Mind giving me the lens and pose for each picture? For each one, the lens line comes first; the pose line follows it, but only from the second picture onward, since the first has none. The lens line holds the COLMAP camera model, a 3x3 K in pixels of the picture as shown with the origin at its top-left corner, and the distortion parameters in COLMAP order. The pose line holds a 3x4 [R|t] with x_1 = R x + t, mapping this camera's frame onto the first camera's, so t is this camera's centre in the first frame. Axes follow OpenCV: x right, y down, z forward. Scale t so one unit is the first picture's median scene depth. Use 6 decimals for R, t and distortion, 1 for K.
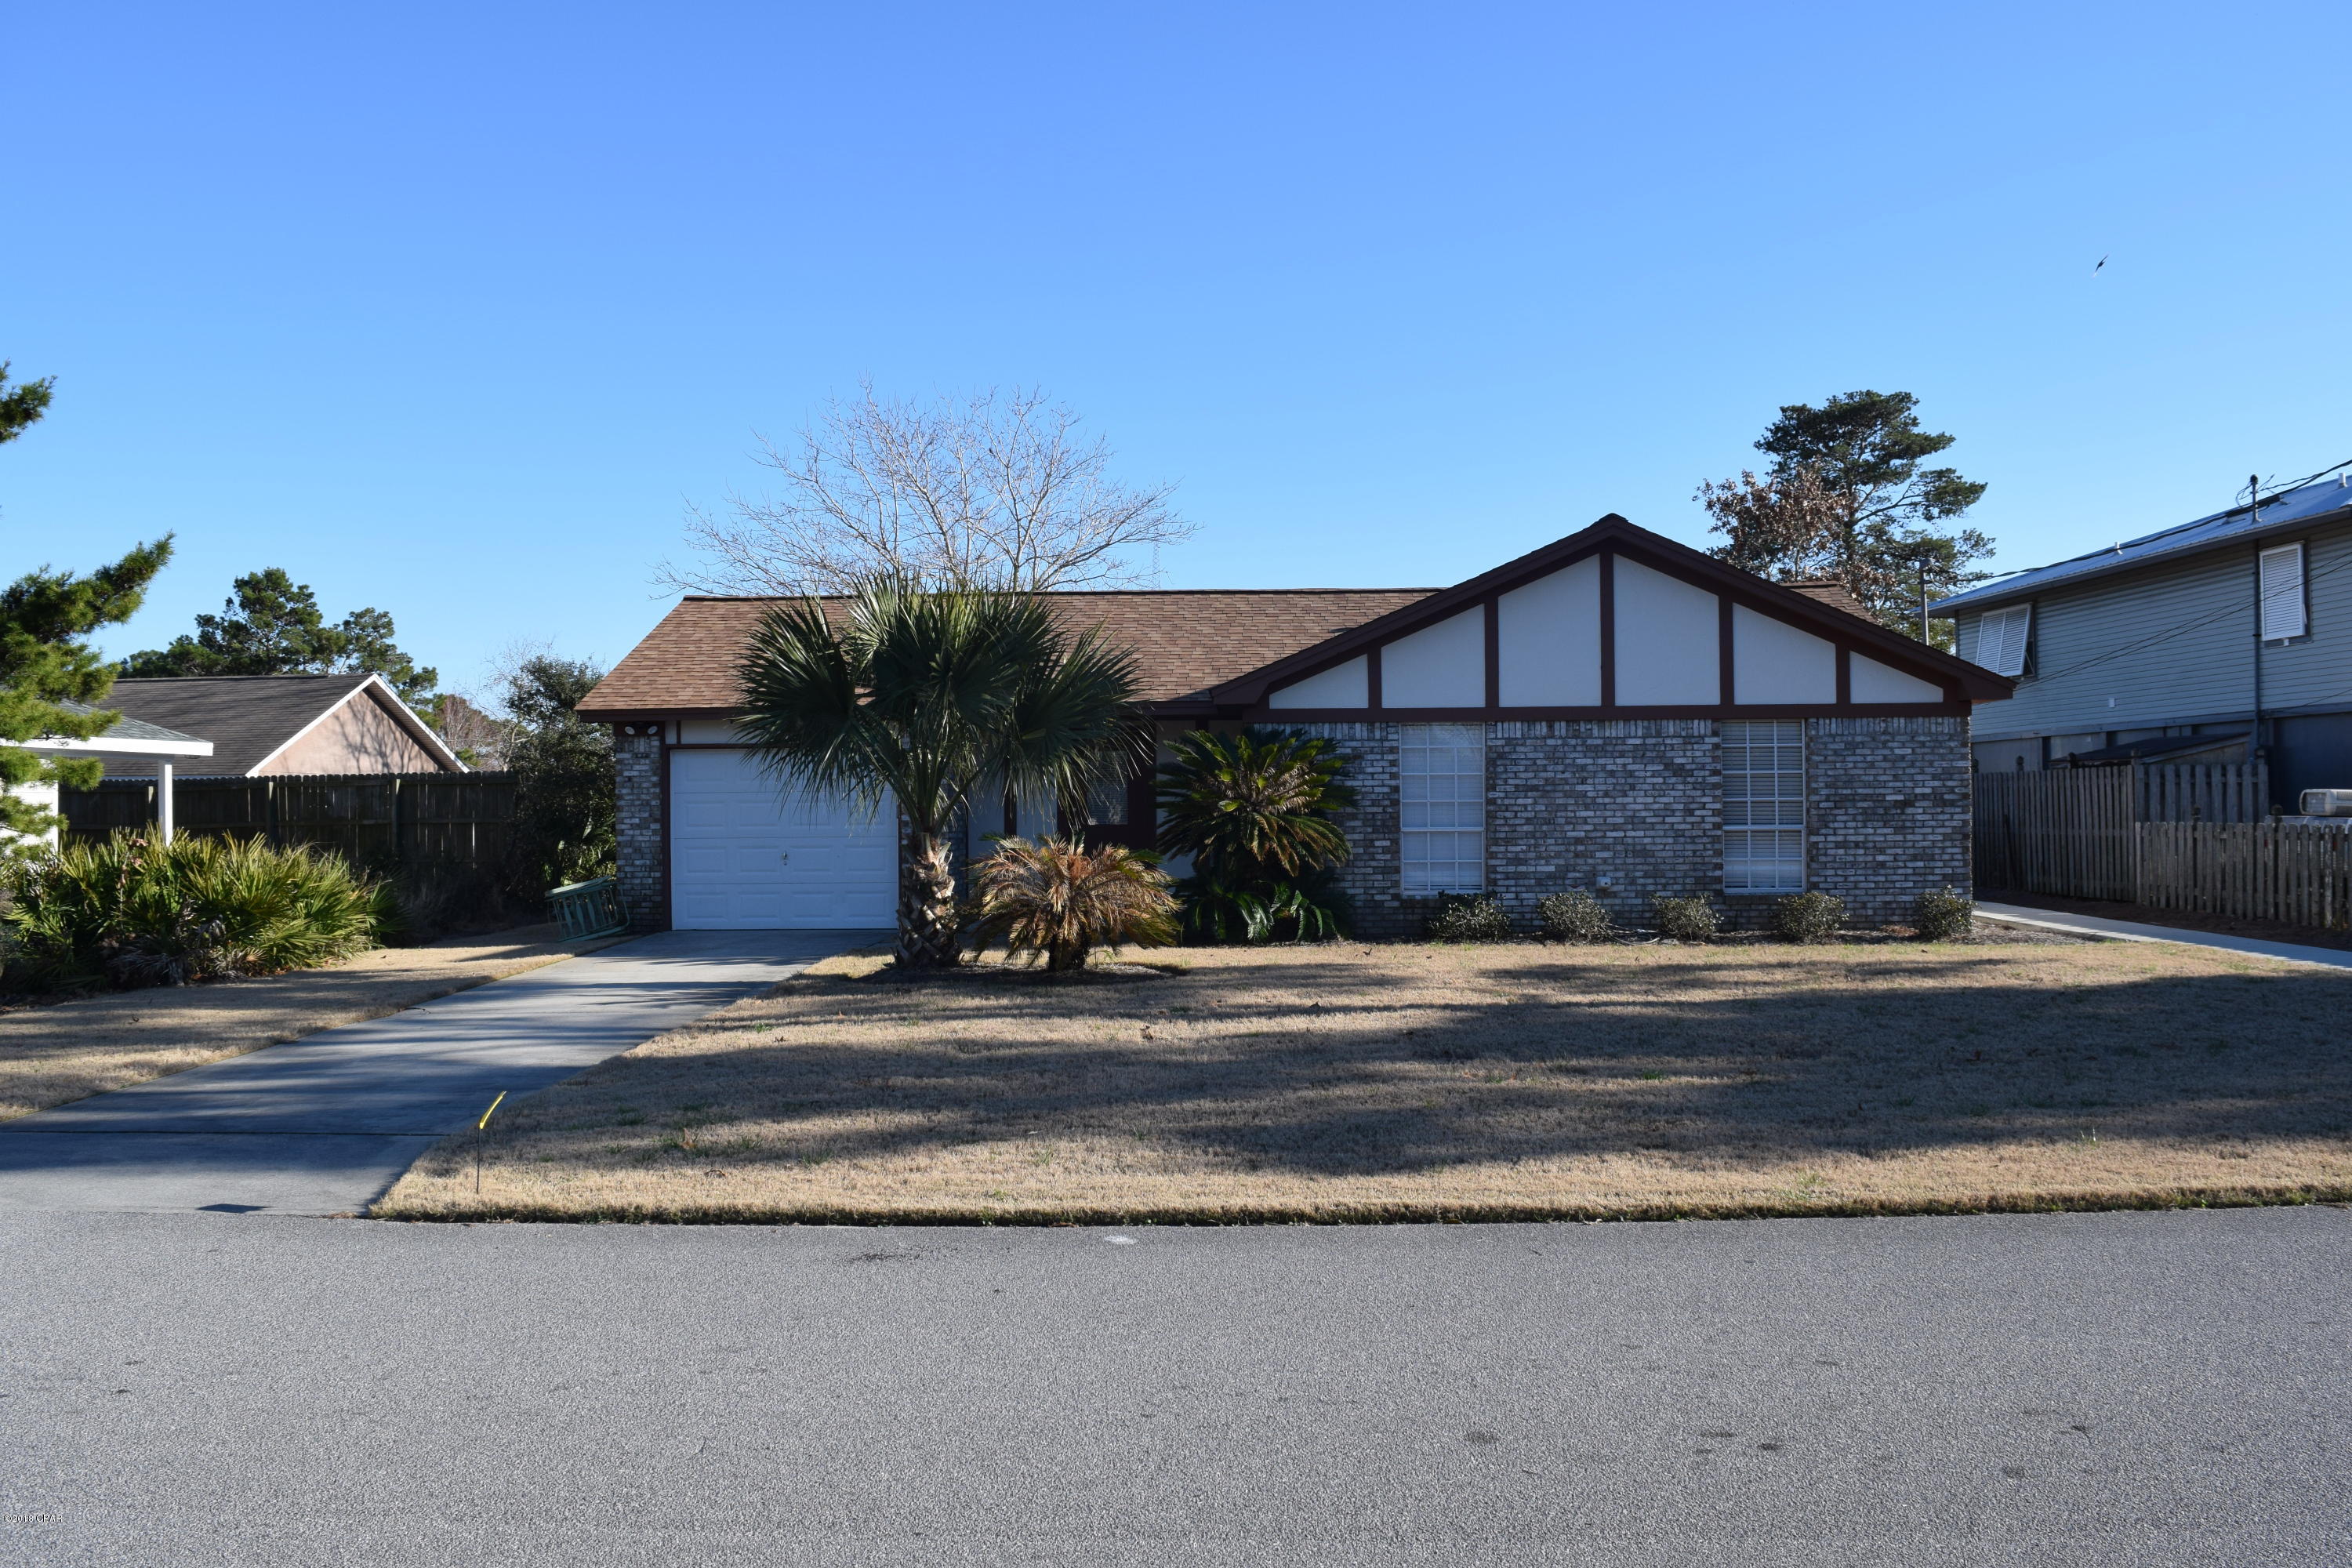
lens RADIAL K [[1852.1, 0, 1189.3], [0, 1852.1, 773.3], [0, 0, 1]] dist [-0.098057, 0.025155]
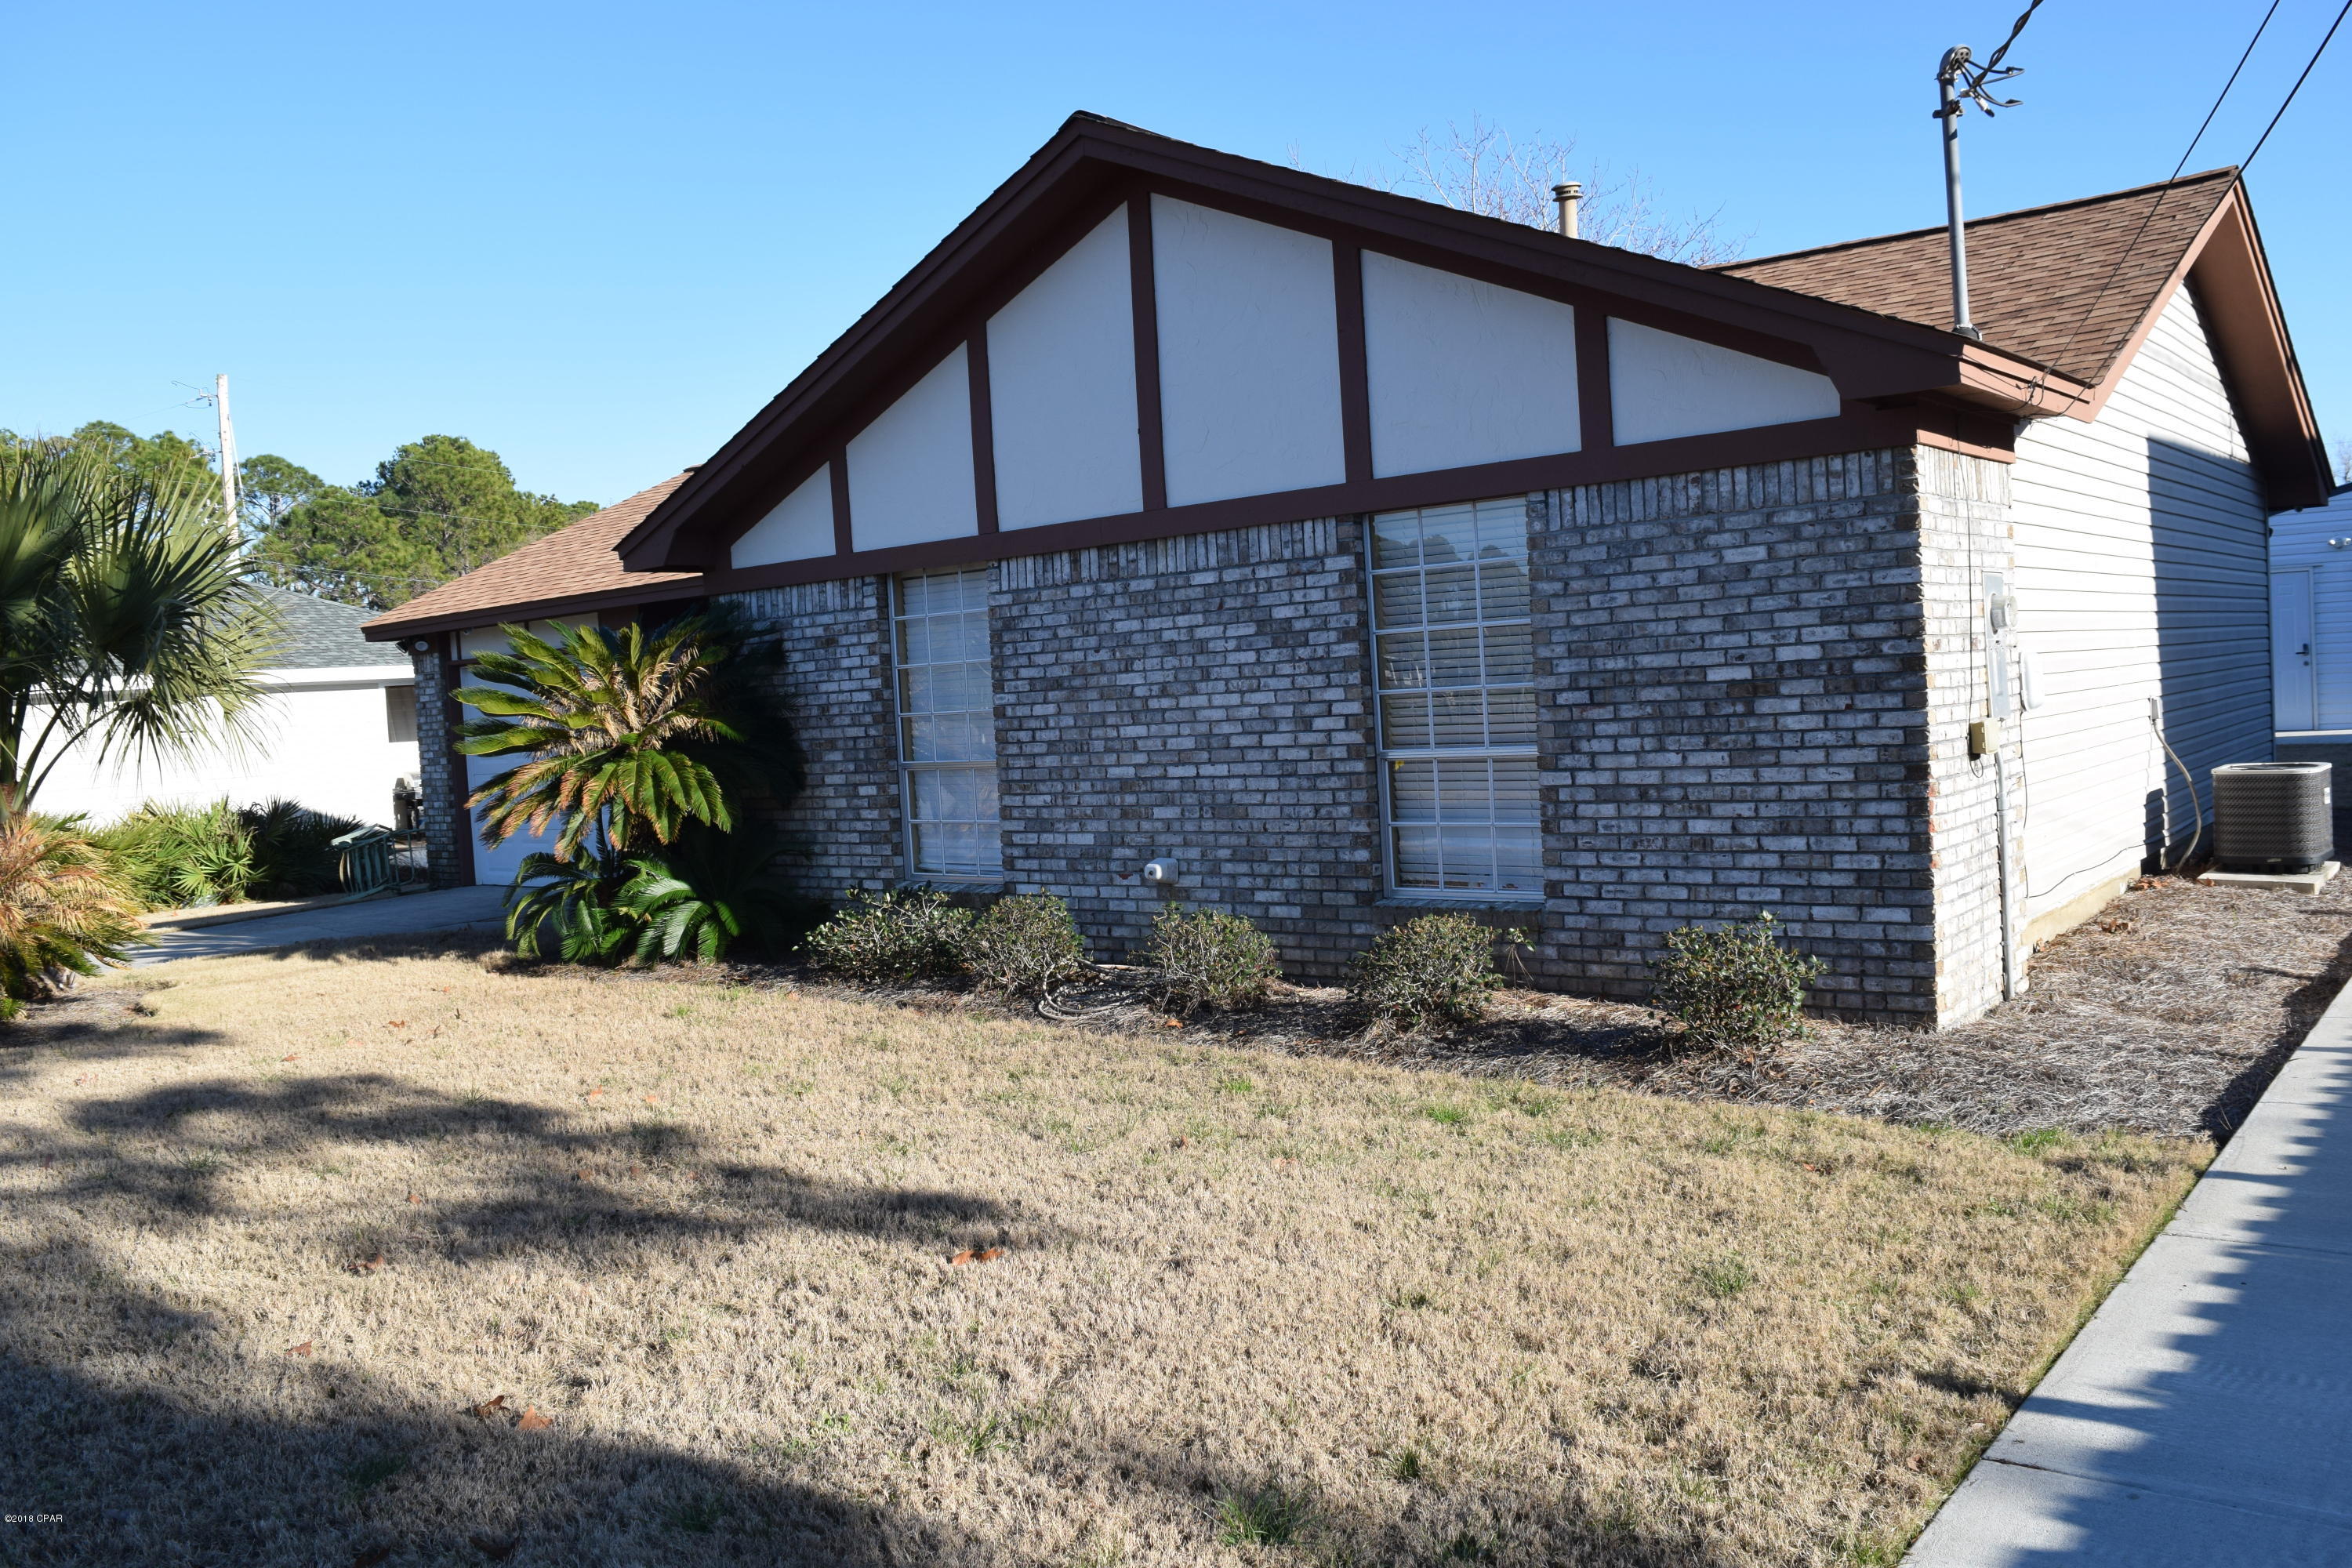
lens RADIAL K [[1852.1, 0, 1189.3], [0, 1852.1, 773.3], [0, 0, 1]] dist [-0.098057, 0.025155]
pose [[0.796222, -0.010087, -0.604920, 0.529448], [0.062655, 0.995860, 0.065864, 0.001241], [0.601751, -0.090344, 0.793557, 0.609886]]
